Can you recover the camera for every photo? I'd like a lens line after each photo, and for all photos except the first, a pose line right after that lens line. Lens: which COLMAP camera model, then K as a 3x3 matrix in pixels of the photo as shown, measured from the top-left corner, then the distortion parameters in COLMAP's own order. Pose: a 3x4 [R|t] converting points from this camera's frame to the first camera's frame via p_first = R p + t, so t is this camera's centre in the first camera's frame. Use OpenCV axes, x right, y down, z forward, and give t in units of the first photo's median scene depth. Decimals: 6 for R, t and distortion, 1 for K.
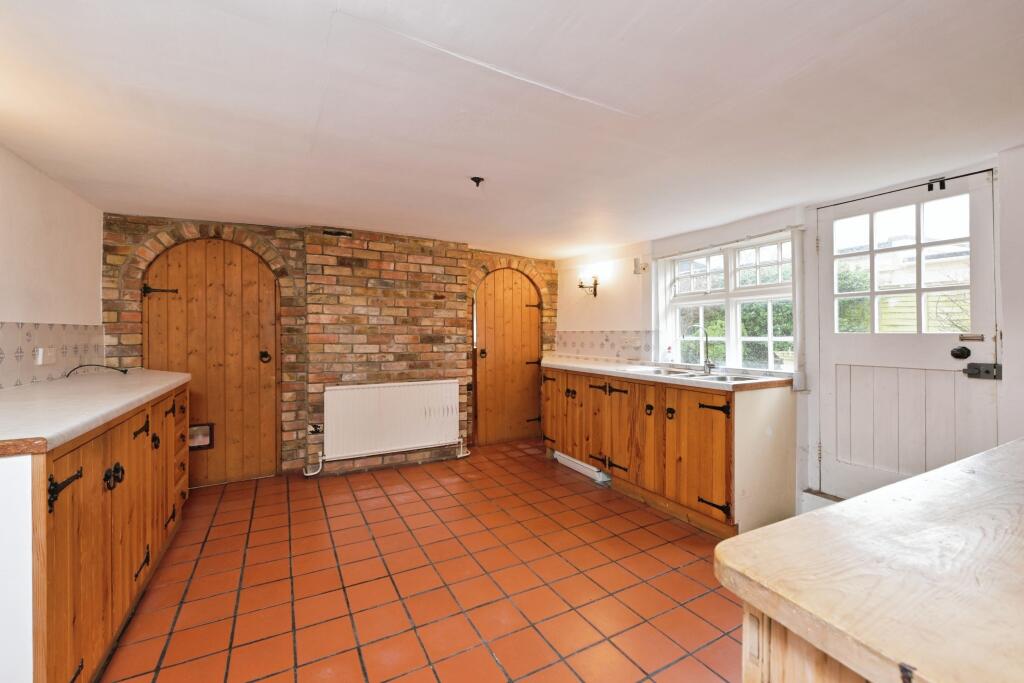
lens RADIAL K [[434.9, 0, 518.2], [0, 434.9, 329.1], [0, 0, 1]] dist [-0.000148, 0.000074]
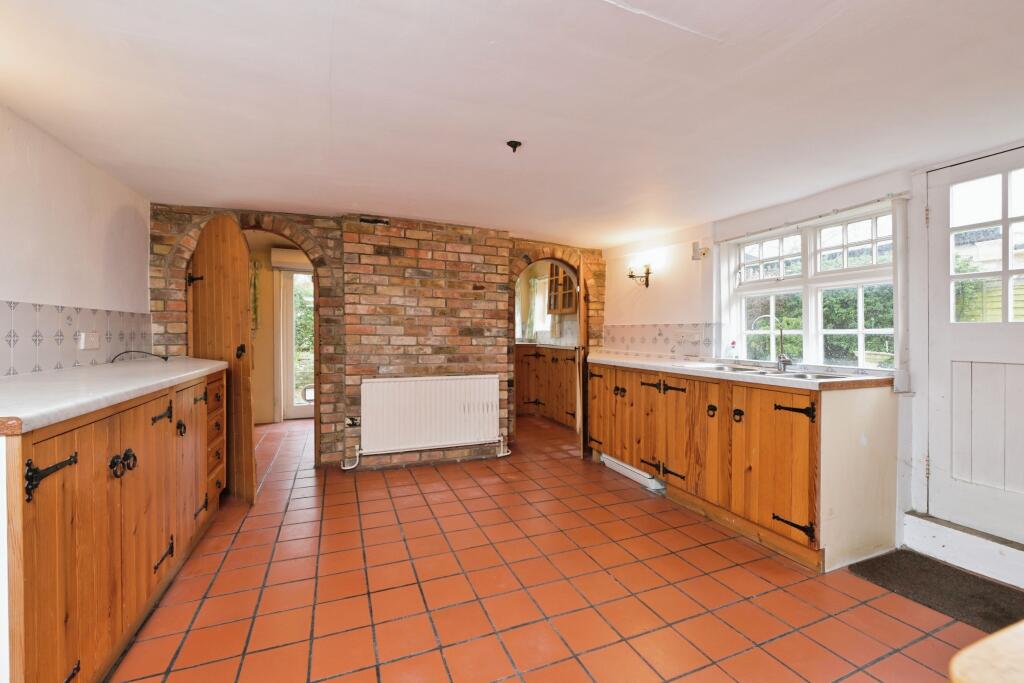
lens RADIAL K [[423.7, 0, 512.0], [0, 423.7, 335.1], [0, 0, 1]] dist [0.000146, -0.000228]
pose [[0.992345, 0.003103, -0.123455, 0.006448], [-0.002349, 0.999978, 0.006251, 0.028215], [0.123472, -0.005913, 0.992330, 0.102106]]
